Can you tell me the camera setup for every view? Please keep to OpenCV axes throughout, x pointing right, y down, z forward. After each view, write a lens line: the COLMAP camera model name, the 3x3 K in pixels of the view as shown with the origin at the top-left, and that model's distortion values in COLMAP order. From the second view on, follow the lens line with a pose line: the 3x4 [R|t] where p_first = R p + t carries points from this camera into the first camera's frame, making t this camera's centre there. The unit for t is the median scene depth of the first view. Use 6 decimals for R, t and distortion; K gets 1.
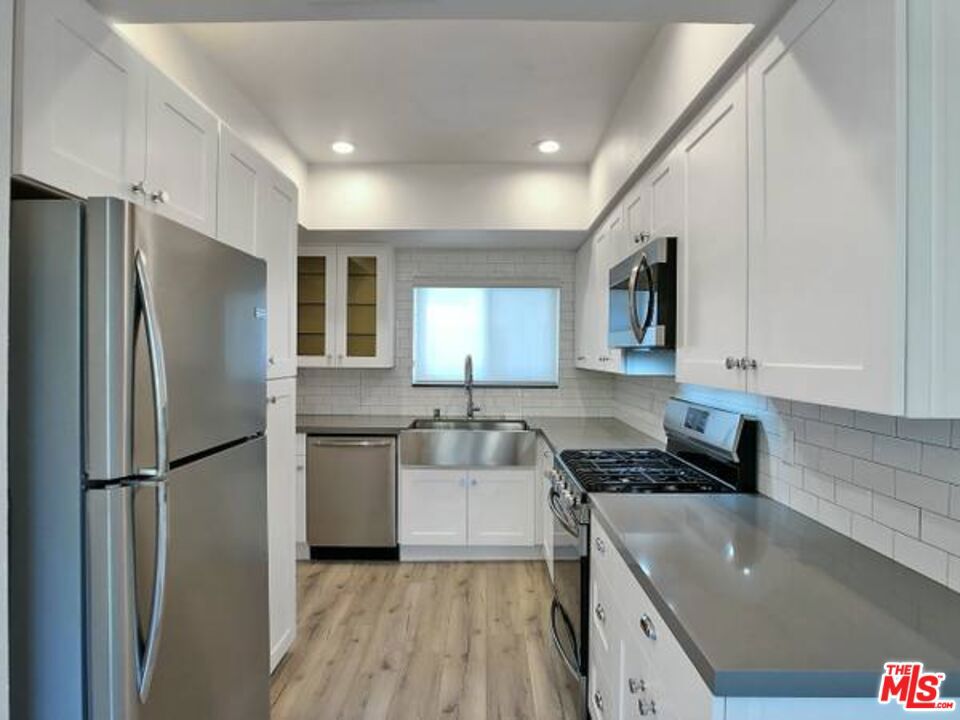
lens RADIAL K [[532.4, 0, 484.9], [0, 532.4, 359.6], [0, 0, 1]] dist [-0.040880, -0.002403]
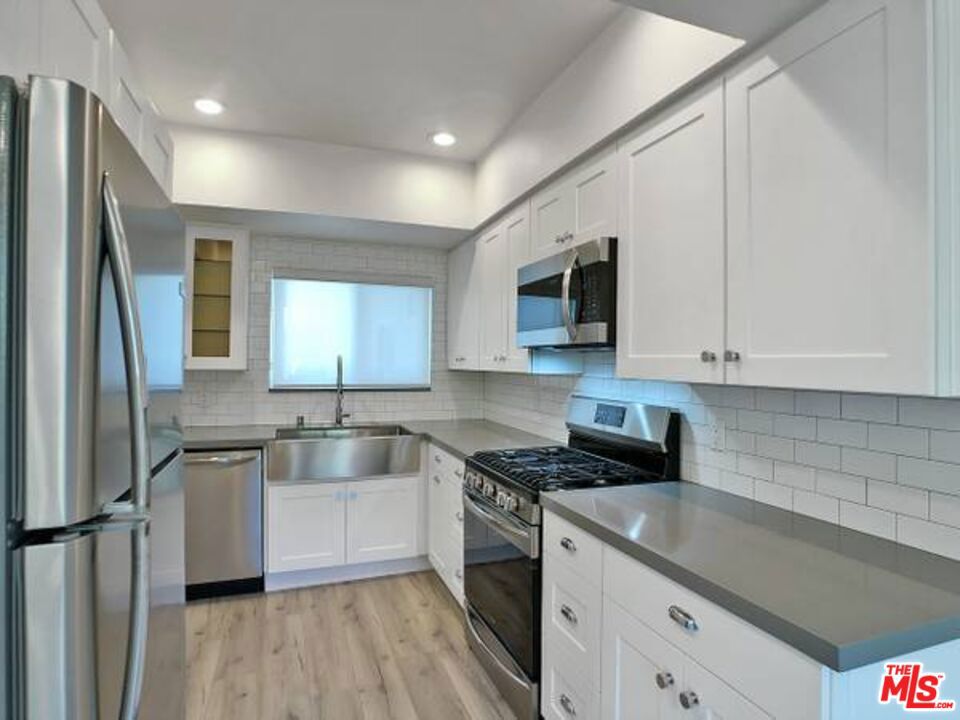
lens RADIAL K [[532.4, 0, 480.5], [0, 532.4, 359.7], [0, 0, 1]] dist [-0.040880, -0.002403]
pose [[0.936626, 0.002767, 0.350320, -0.155135], [0.001578, 0.999925, -0.012118, 0.011875], [-0.350327, 0.011903, 0.936552, 0.076757]]
